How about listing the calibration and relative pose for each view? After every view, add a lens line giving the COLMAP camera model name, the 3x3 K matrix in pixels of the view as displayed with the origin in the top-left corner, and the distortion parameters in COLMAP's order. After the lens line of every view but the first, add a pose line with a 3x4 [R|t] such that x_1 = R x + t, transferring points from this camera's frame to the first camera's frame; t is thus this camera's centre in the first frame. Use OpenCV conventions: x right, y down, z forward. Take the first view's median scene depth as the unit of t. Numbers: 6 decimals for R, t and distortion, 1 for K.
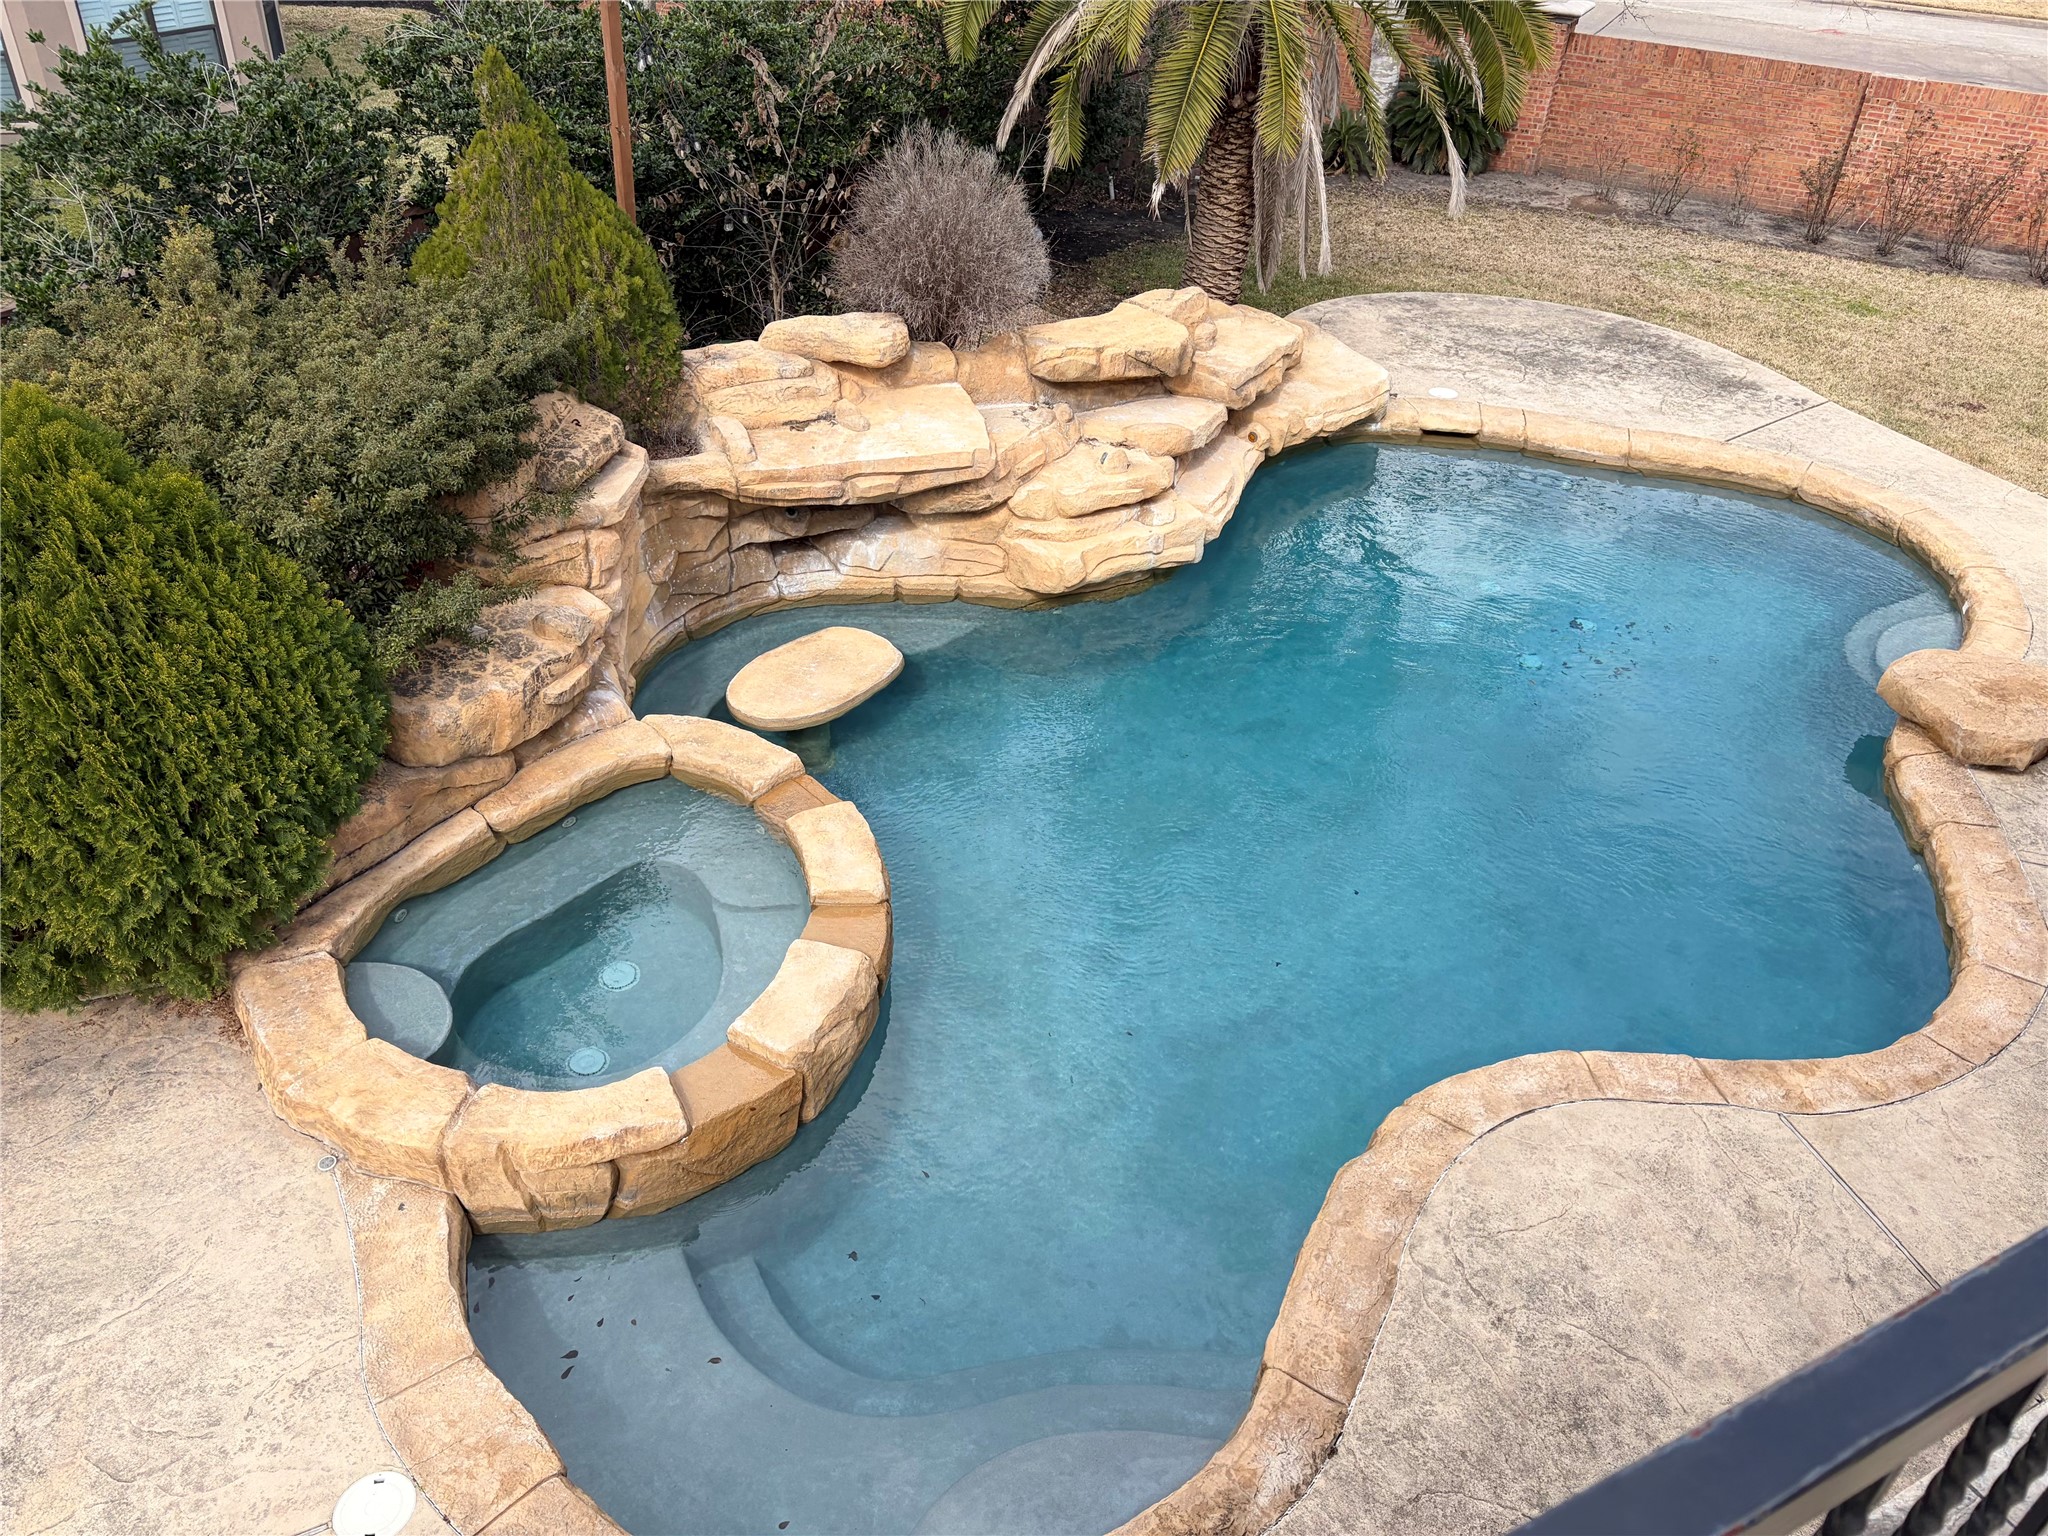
lens RADIAL K [[1533.6, 0, 1032.0], [0, 1533.6, 709.0], [0, 0, 1]] dist [0.056933, -0.002664]
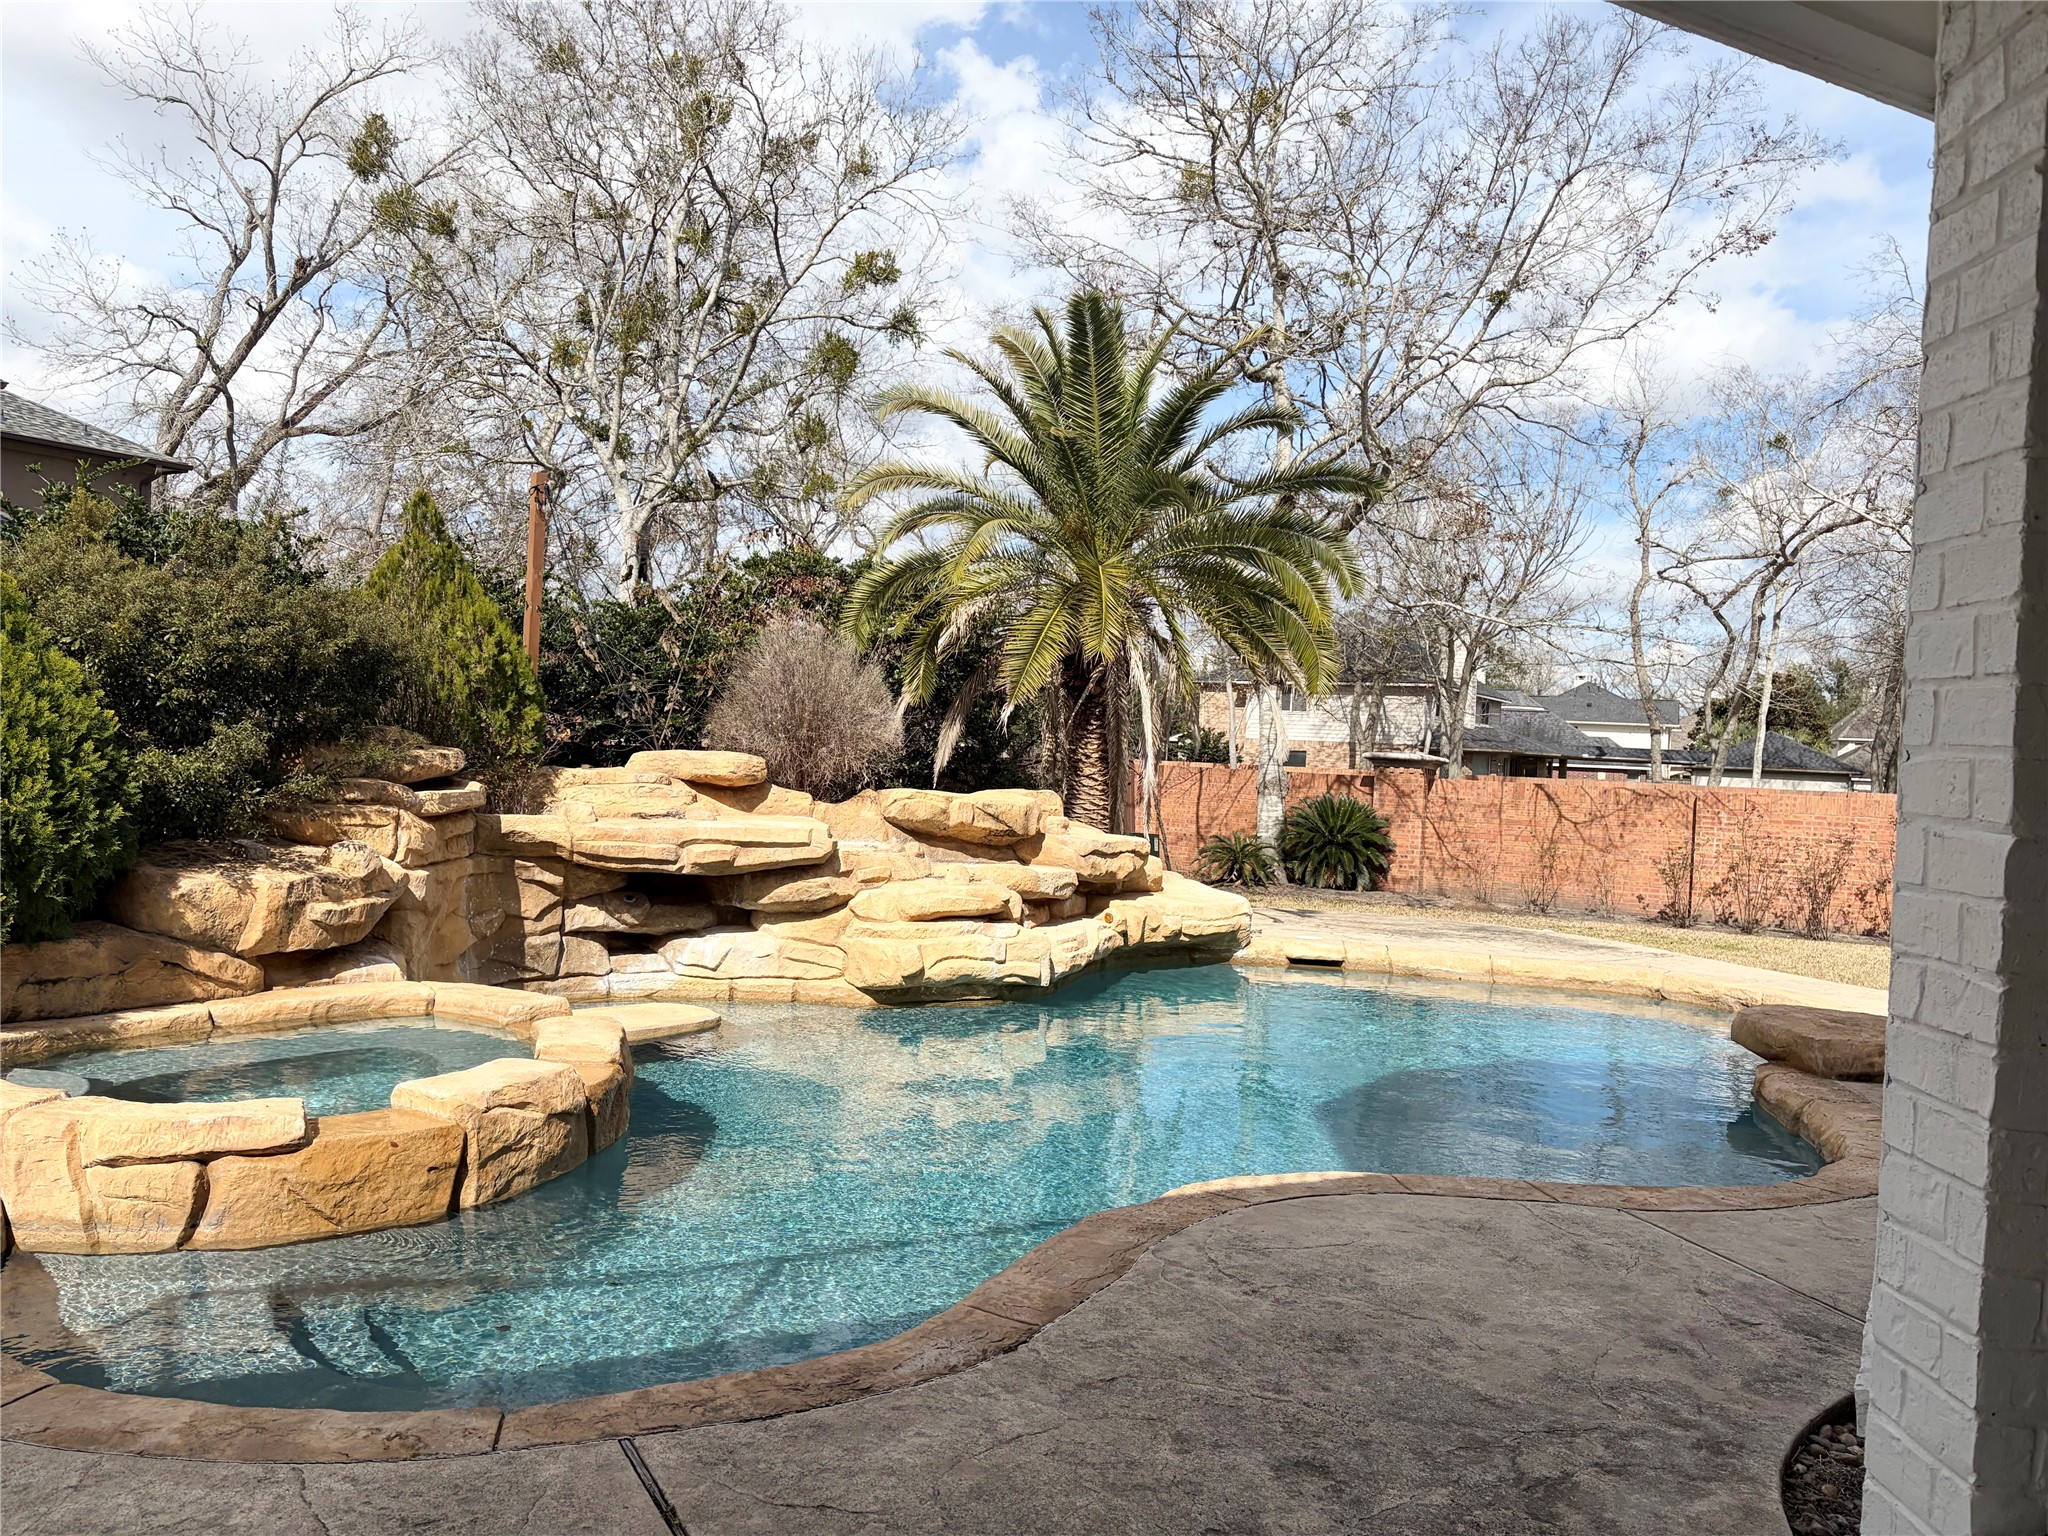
lens RADIAL K [[1514.1, 0, 1024.0], [0, 1514.1, 768.0], [0, 0, 1]] dist [0.040072, -0.000350]
pose [[0.999892, -0.010114, -0.010666, 0.146560], [0.002412, 0.828684, -0.559712, 0.458623], [0.014499, 0.559626, 0.828619, 0.153109]]
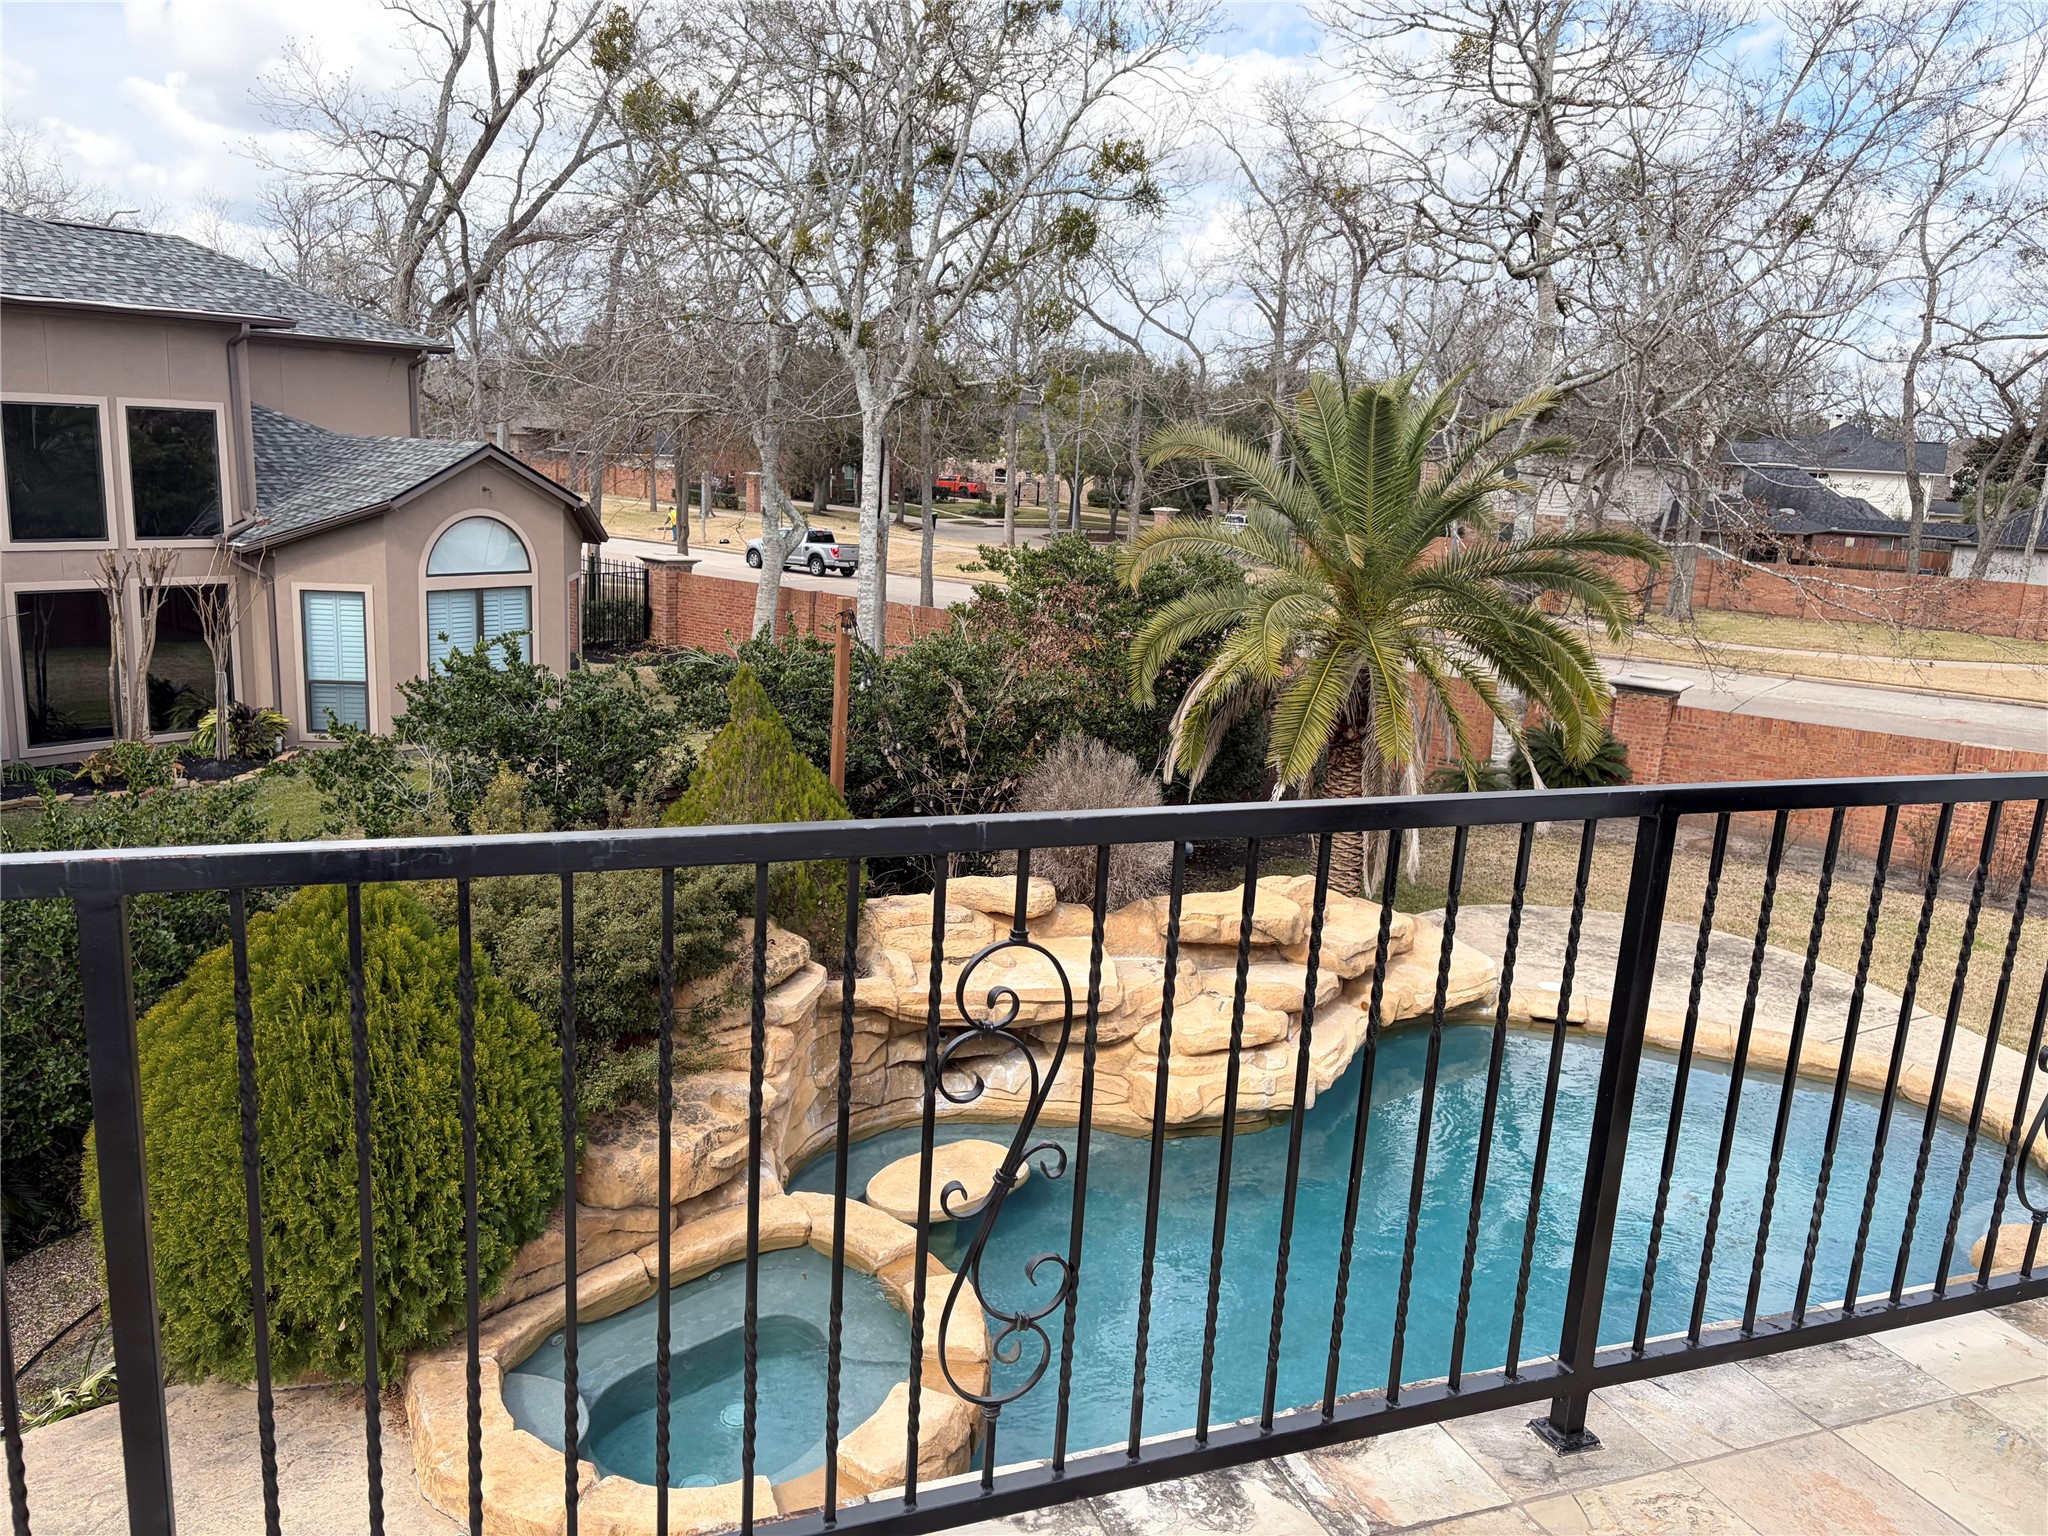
lens RADIAL K [[1522.2, 0, 1064.0], [0, 1522.2, 765.7], [0, 0, 1]] dist [0.045524, 0.001604]
pose [[0.994062, 0.026003, -0.105662, 0.060040], [-0.064173, 0.924282, -0.376278, 0.135782], [0.087877, 0.380824, 0.920462, -0.143116]]
